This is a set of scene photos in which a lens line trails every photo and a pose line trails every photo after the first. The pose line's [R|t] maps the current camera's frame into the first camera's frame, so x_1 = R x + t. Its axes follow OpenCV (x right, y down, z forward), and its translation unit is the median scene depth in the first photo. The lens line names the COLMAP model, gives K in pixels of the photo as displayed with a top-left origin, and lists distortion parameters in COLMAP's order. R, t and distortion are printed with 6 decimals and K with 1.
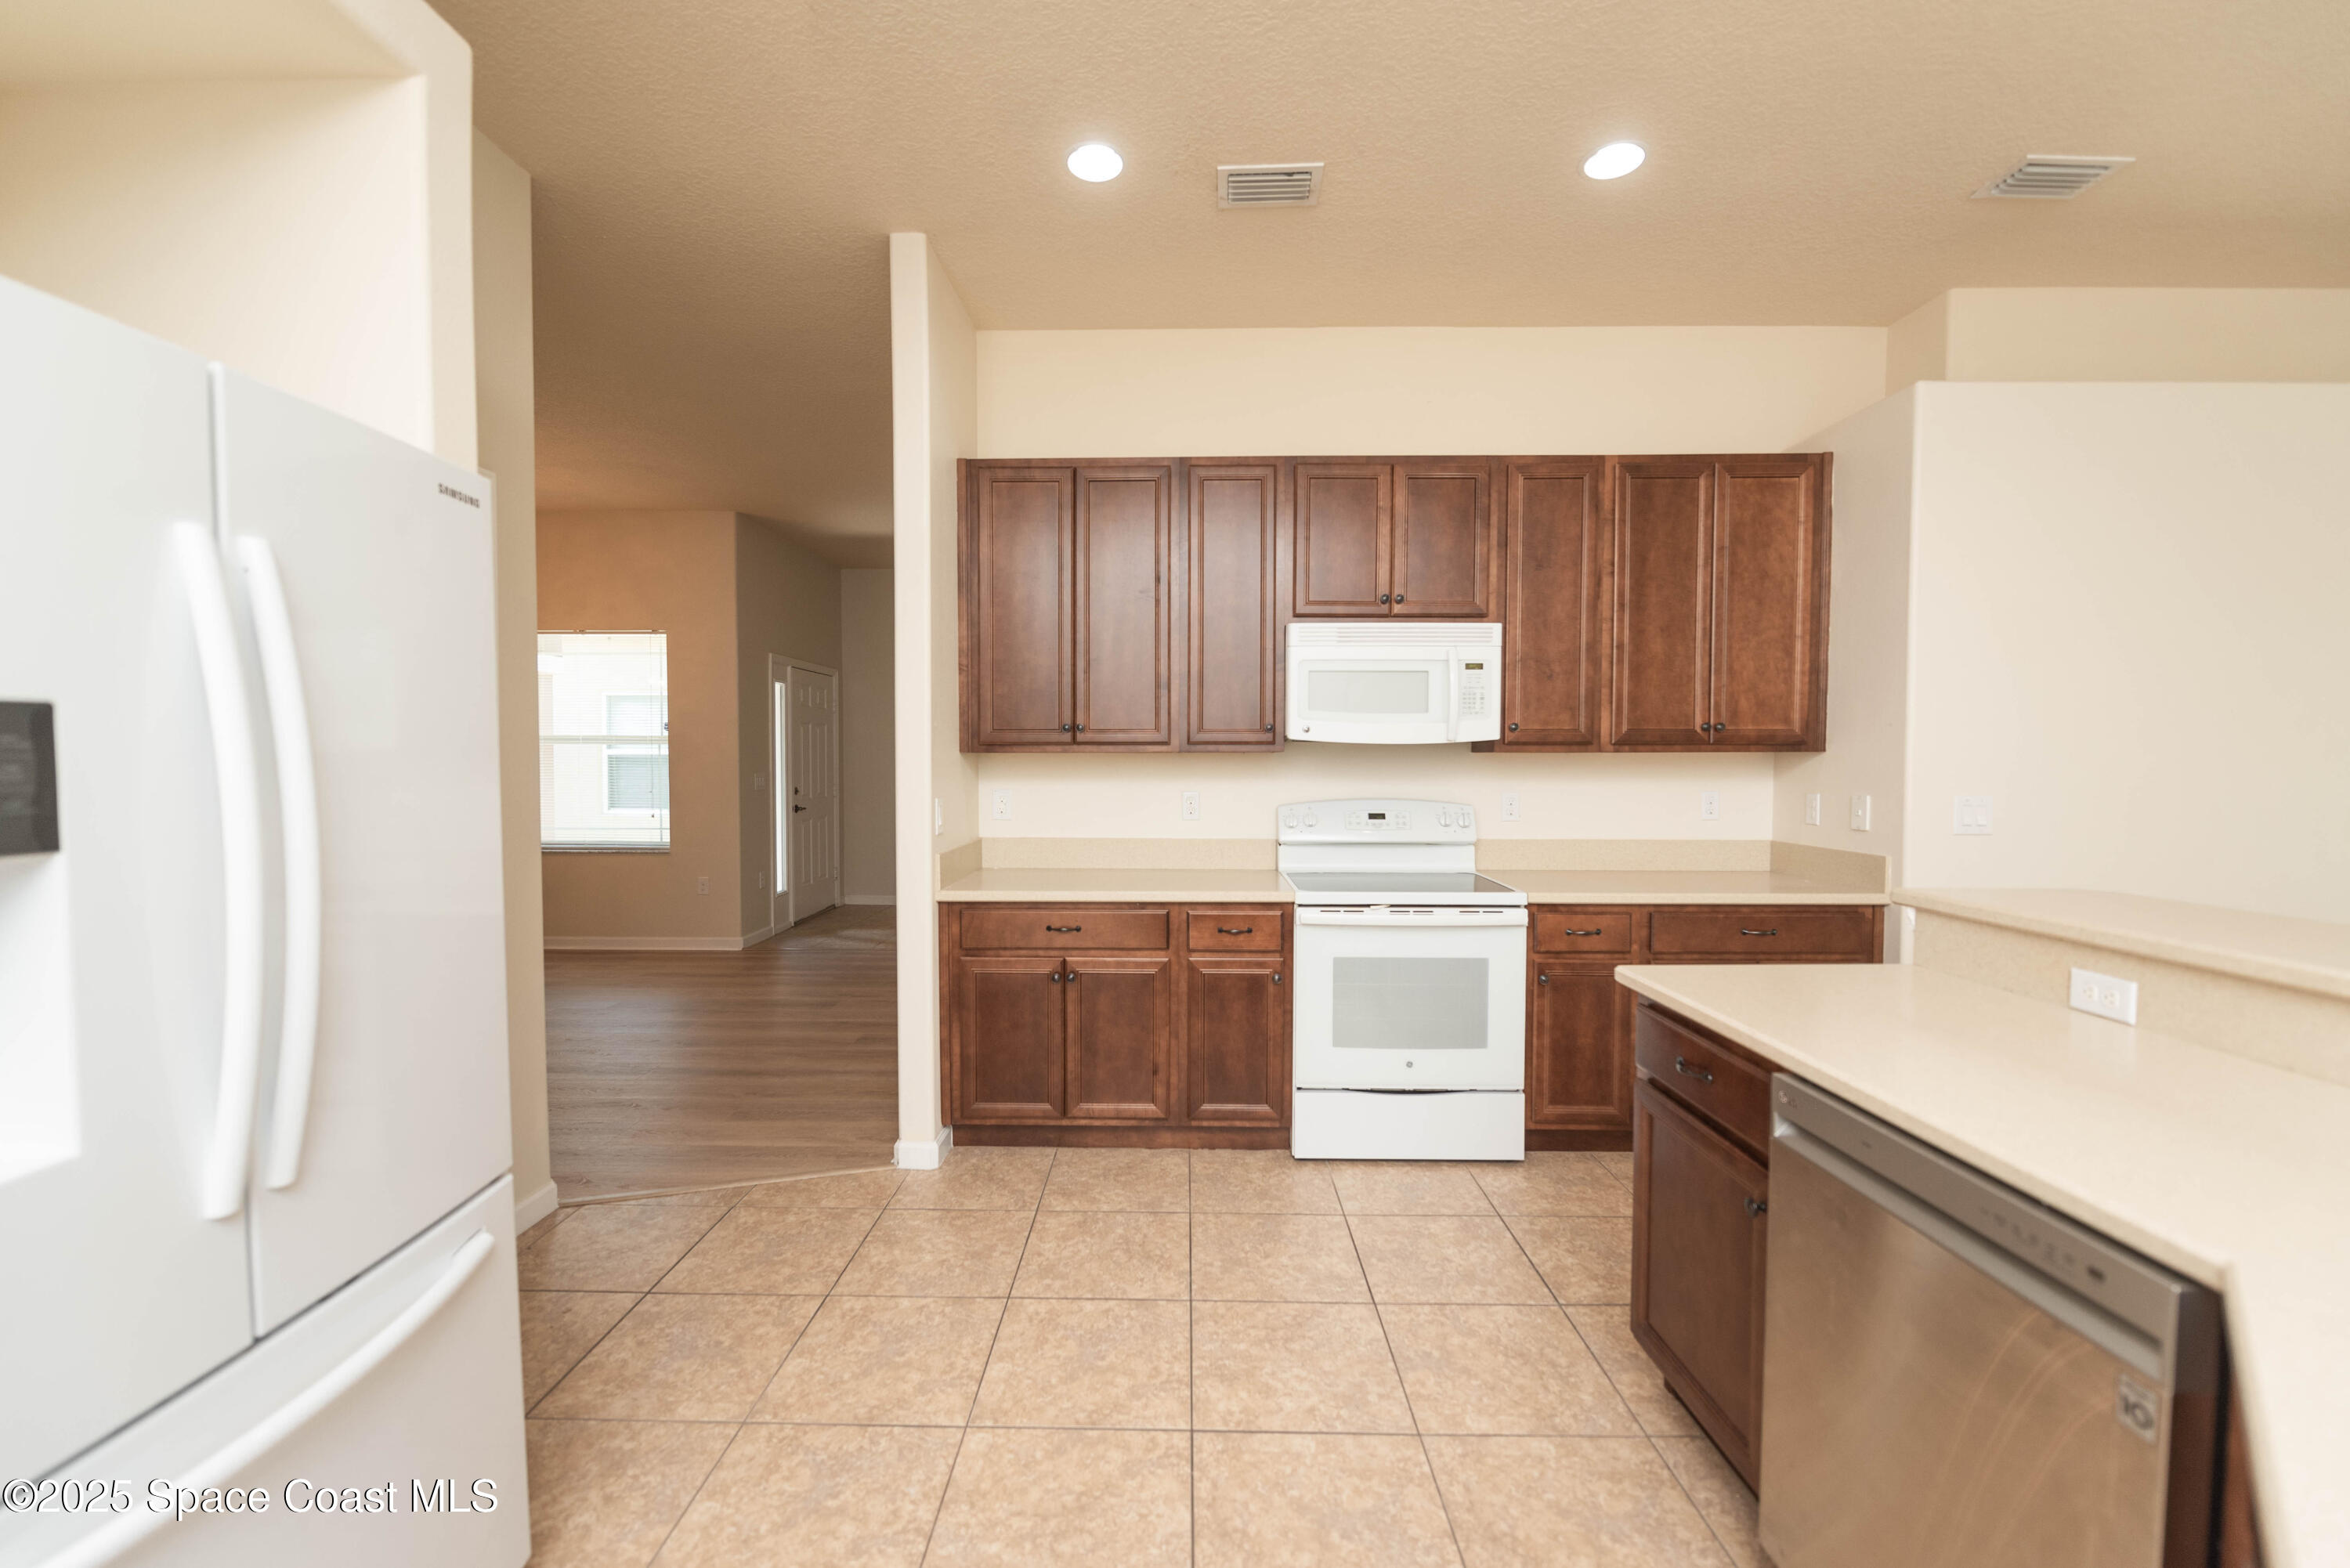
lens RADIAL K [[938.8, 0, 1162.9], [0, 938.8, 787.2], [0, 0, 1]] dist [-0.009160, -0.000148]
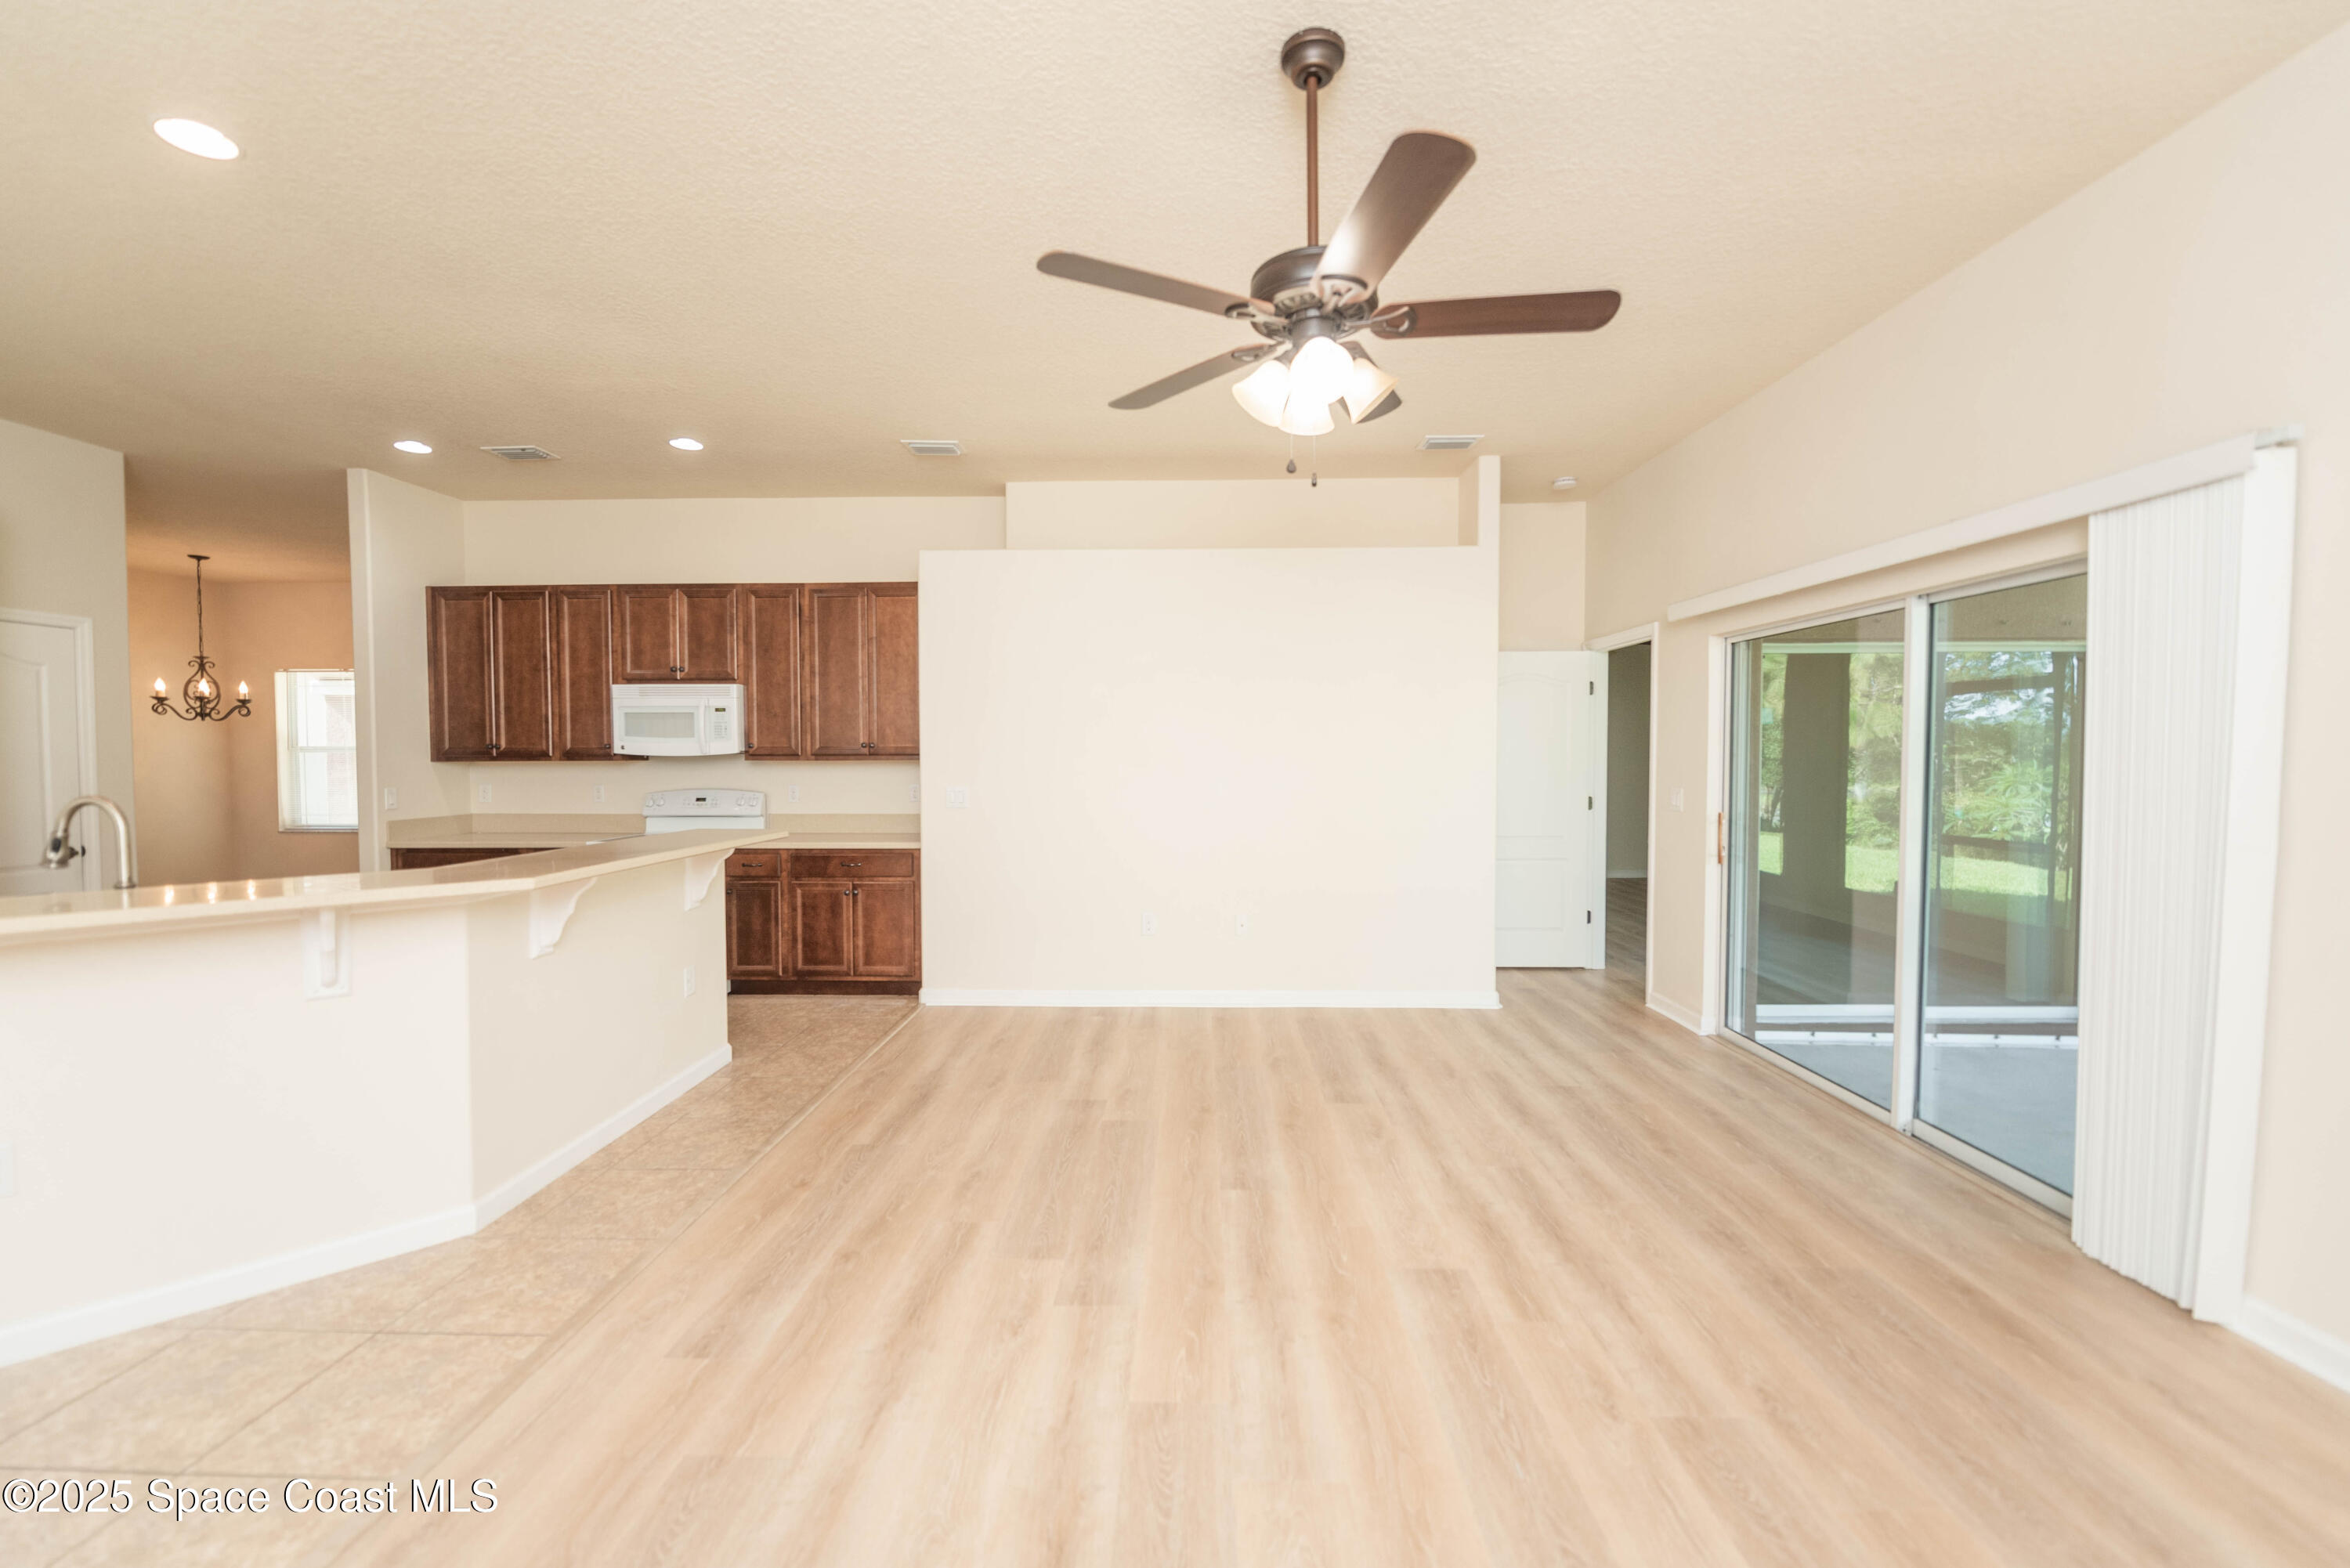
lens RADIAL K [[938.8, 0, 1169.6], [0, 938.8, 784.2], [0, 0, 1]] dist [-0.009160, -0.000148]
pose [[0.999950, -0.000524, -0.009982, 1.148064], [0.000484, 0.999992, -0.004039, 0.011881], [0.009984, 0.004034, 0.999942, -0.670907]]
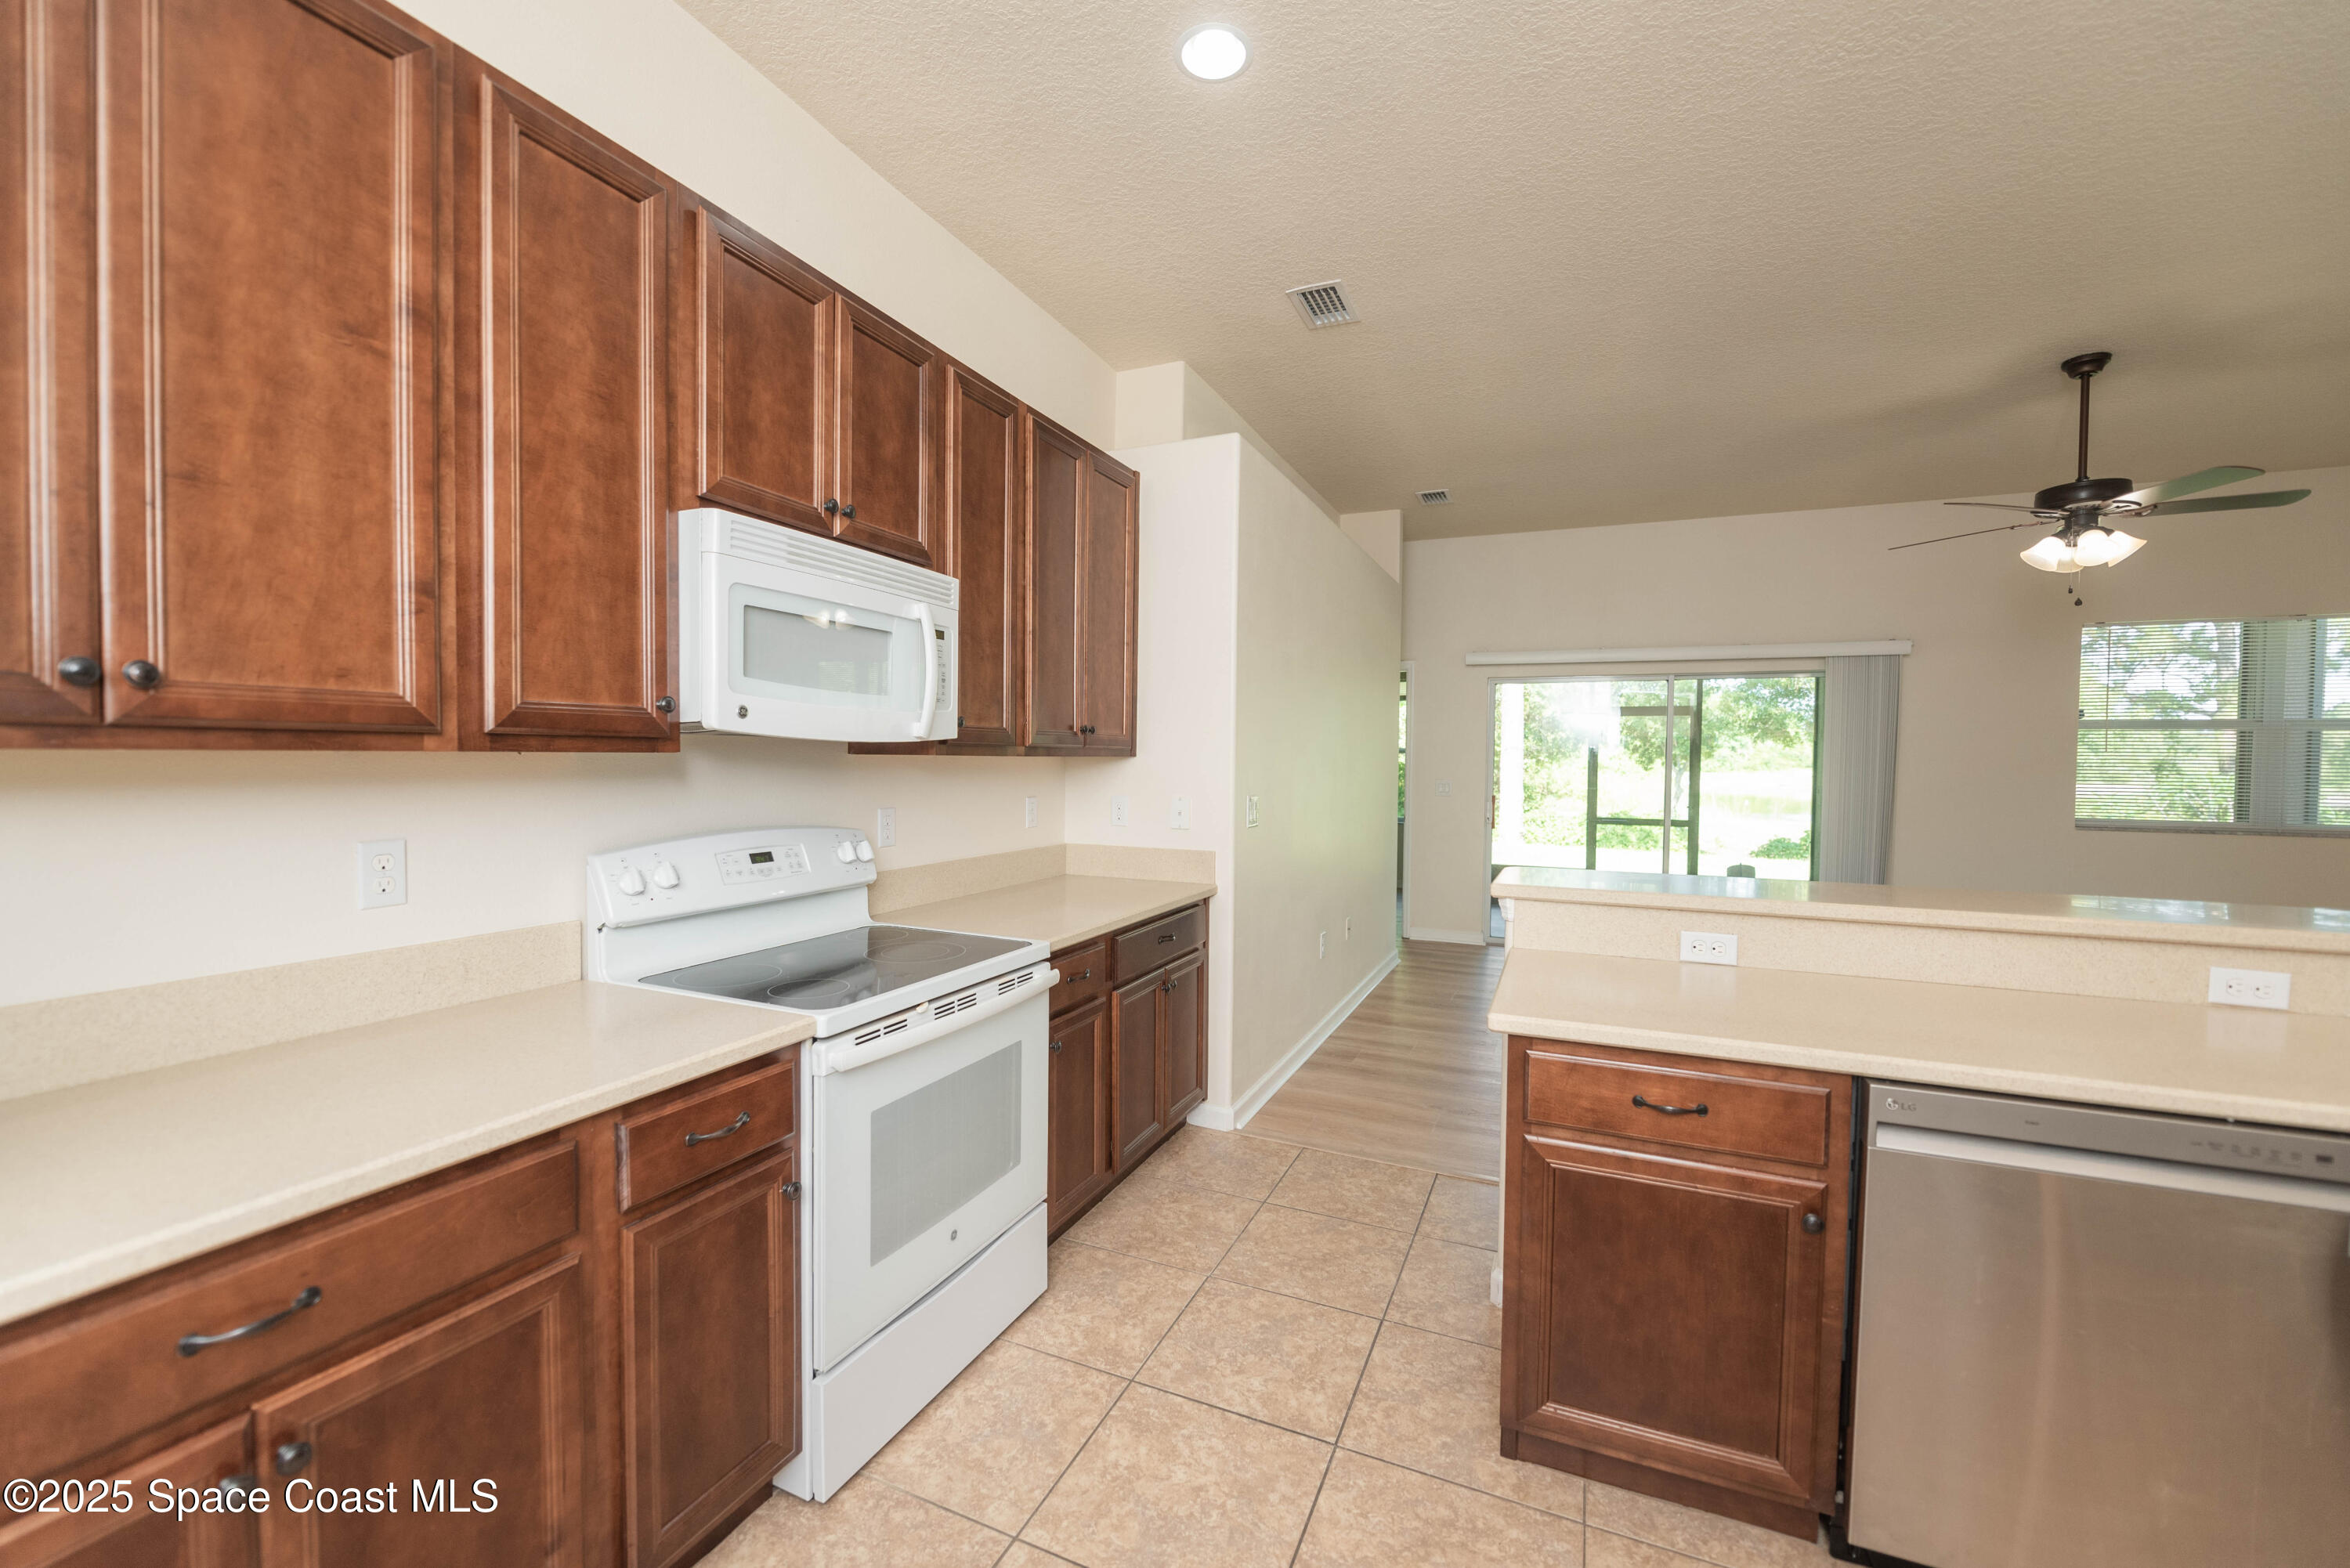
lens RADIAL K [[938.8, 0, 1163.3], [0, 938.8, 790.7], [0, 0, 1]] dist [-0.009160, -0.000148]
pose [[0.397855, -0.029717, 0.916967, -0.246694], [0.022609, 0.999489, 0.022582, -0.022591], [-0.917170, 0.011747, 0.398323, 0.559417]]
